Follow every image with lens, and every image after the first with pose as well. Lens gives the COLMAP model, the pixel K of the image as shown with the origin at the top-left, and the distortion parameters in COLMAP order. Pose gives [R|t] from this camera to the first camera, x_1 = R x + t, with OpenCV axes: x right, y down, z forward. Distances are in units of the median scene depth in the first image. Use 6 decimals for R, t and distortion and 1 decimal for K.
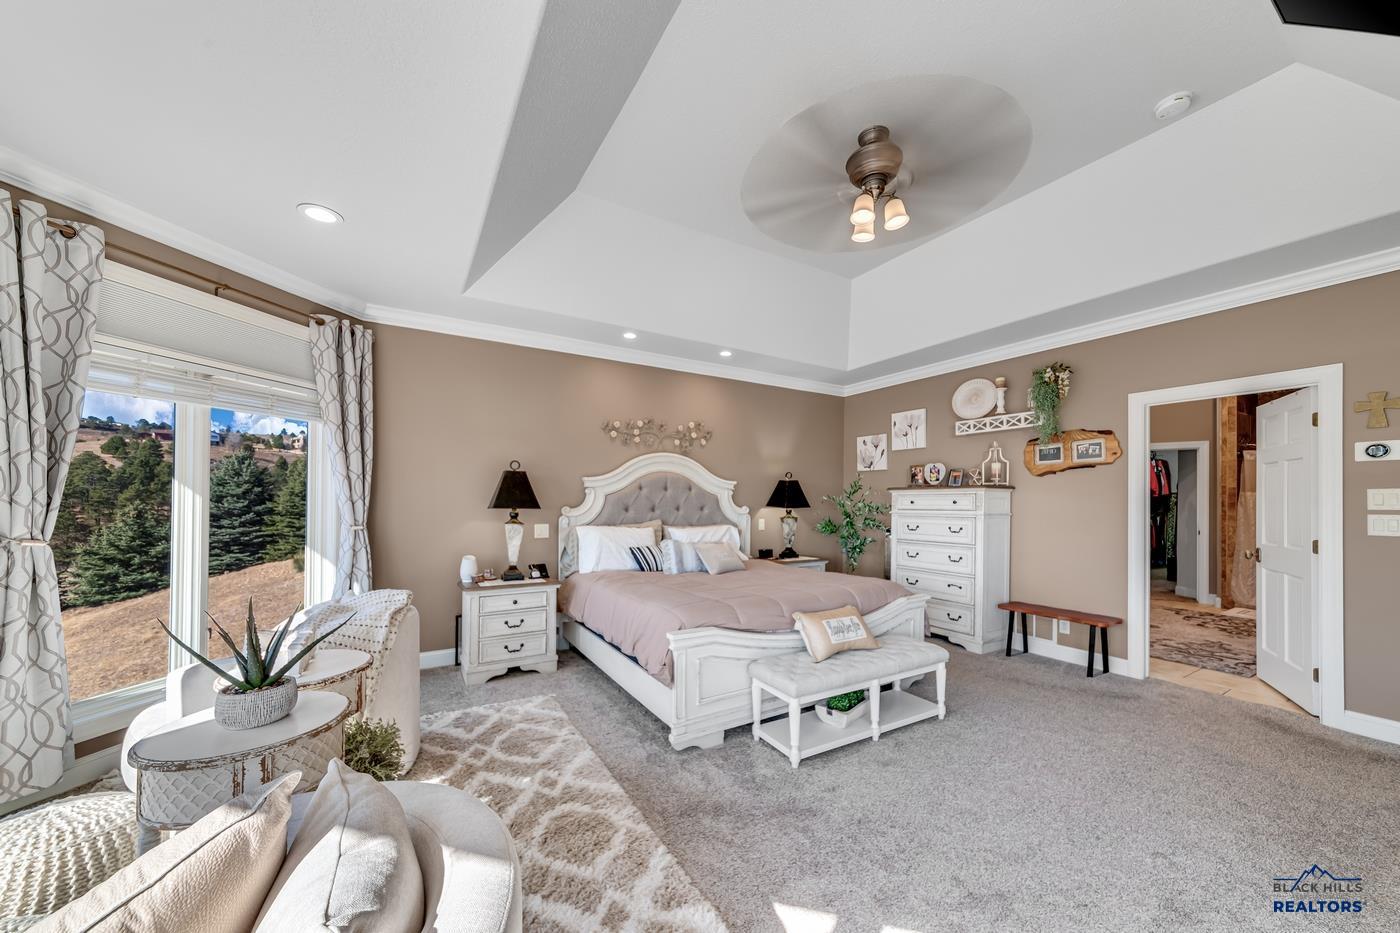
lens RADIAL K [[547.8, 0, 701.4], [0, 547.8, 497.7], [0, 0, 1]] dist [-0.000126, -0.000067]
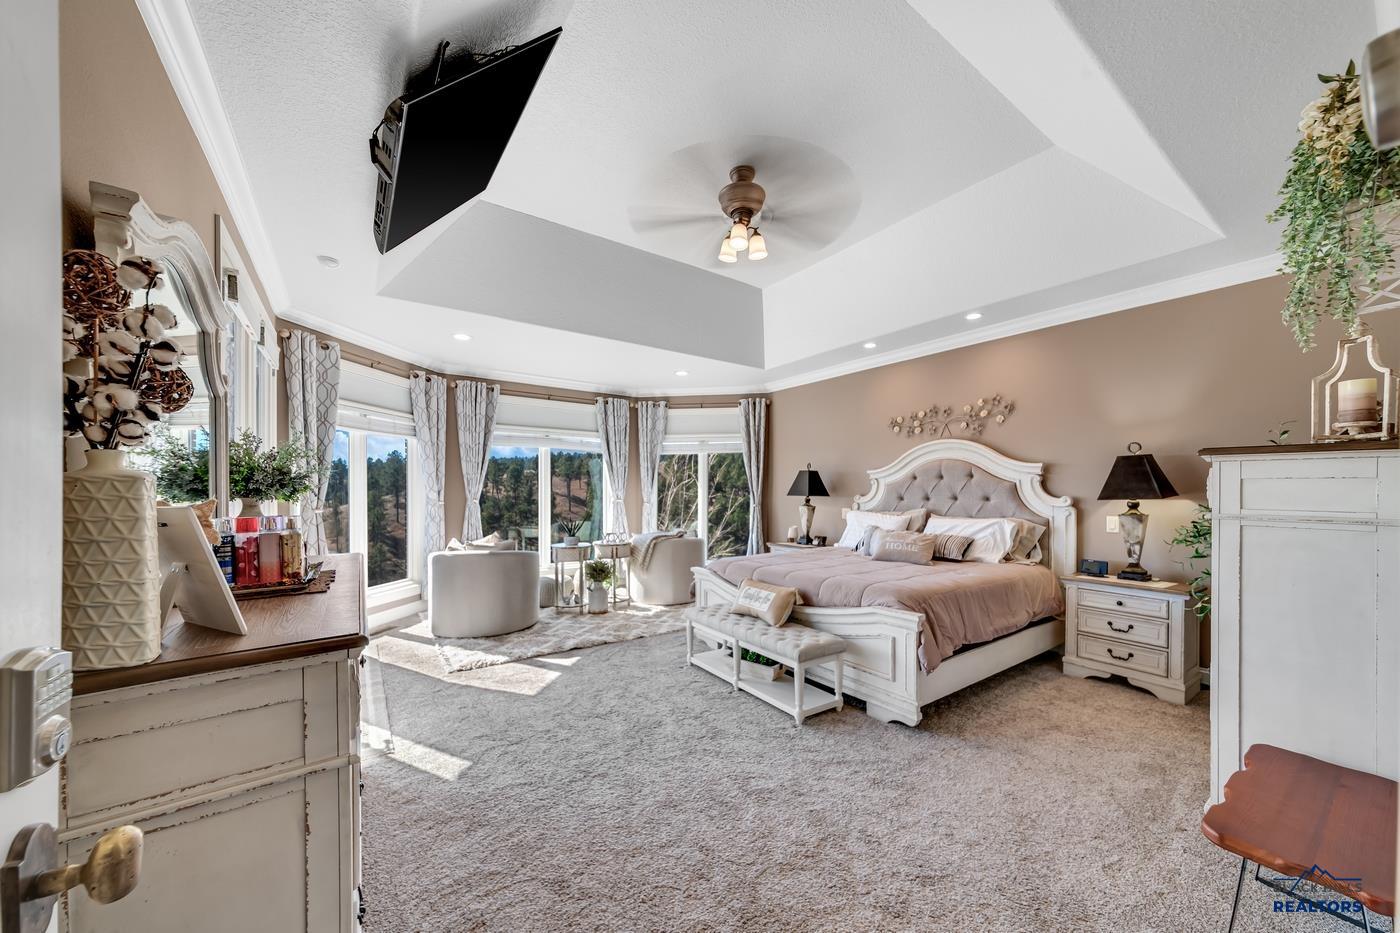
lens RADIAL K [[500.2, 0, 700.5], [0, 500.2, 490.4], [0, 0, 1]] dist [-0.000996, -0.000045]
pose [[0.032415, -0.000903, -0.999474, 0.776650], [0.012496, 0.999922, -0.000499, 0.002538], [0.999396, -0.012473, 0.032424, 0.530484]]
